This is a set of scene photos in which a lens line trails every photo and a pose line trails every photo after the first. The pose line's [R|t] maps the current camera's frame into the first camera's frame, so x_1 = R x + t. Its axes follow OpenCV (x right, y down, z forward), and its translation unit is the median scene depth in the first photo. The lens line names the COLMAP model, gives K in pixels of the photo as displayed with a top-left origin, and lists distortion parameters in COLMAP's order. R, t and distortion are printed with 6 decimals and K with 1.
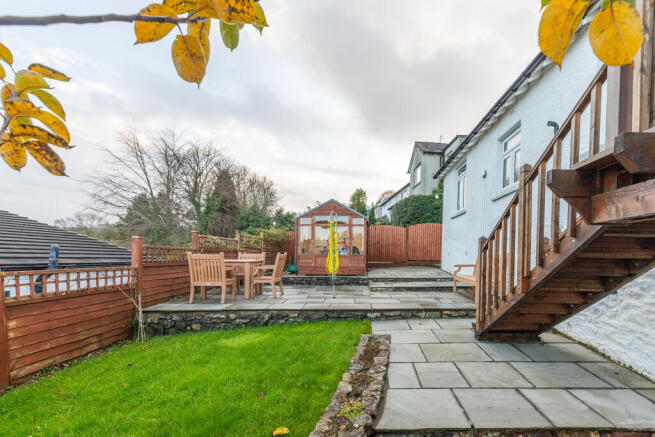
lens RADIAL K [[303.4, 0, 329.0], [0, 303.4, 264.0], [0, 0, 1]] dist [0.001401, 0.000159]
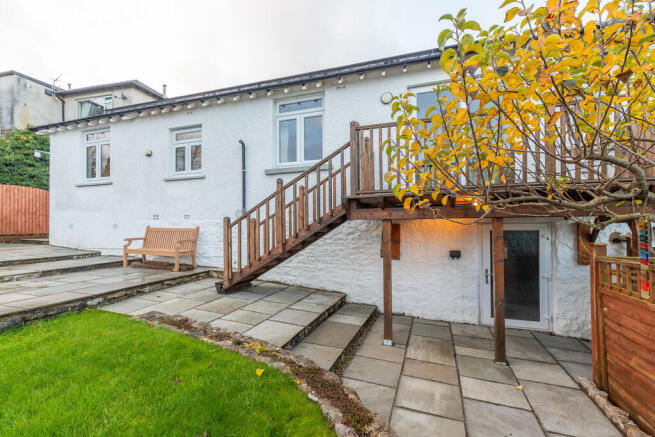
lens RADIAL K [[300.0, 0, 327.5], [0, 300.0, 218.5], [0, 0, 1]] dist [0.000853, 0.000063]
pose [[0.335866, 0.013659, 0.941811, -0.263317], [0.032529, 0.999130, -0.026091, -0.014531], [-0.941348, 0.039400, 0.335130, 0.049664]]
